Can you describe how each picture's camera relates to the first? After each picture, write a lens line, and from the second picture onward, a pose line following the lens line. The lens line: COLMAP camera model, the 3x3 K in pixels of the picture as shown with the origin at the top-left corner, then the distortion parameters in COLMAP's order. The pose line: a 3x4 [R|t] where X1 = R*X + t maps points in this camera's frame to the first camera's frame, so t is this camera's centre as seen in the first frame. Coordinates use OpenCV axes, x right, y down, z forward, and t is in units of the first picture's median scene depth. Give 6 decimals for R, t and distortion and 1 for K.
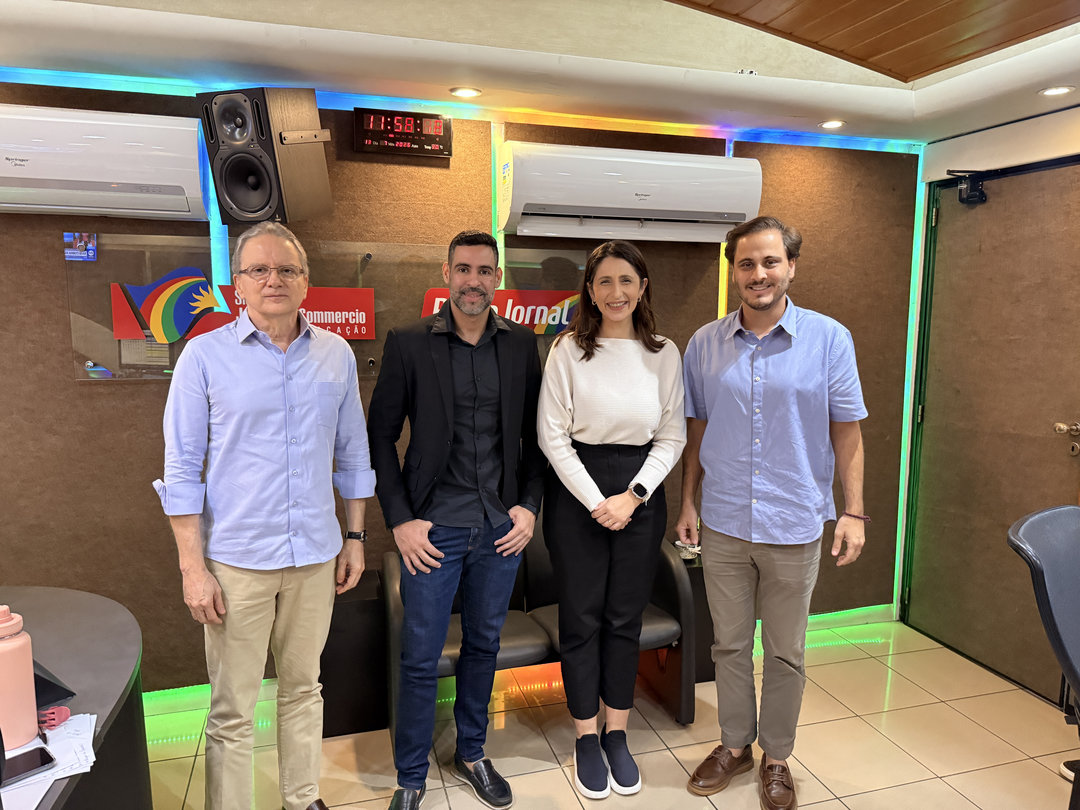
lens RADIAL K [[740.4, 0, 535.8], [0, 740.4, 409.3], [0, 0, 1]] dist [0.032538, -0.030111]
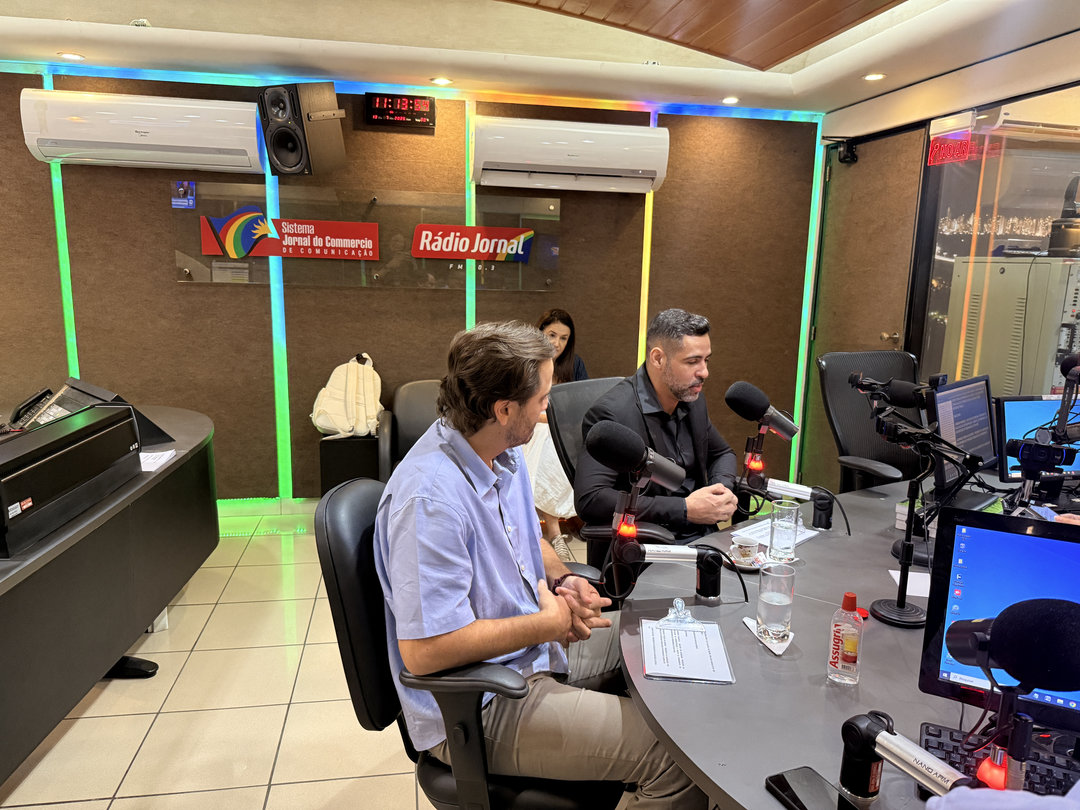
lens RADIAL K [[740.4, 0, 535.8], [0, 740.4, 409.3], [0, 0, 1]] dist [0.032538, -0.030111]
pose [[0.993648, 0.037707, -0.106024, 0.237882], [-0.032283, 0.998104, 0.052413, 0.104115], [0.107799, -0.048658, 0.992981, -0.375641]]
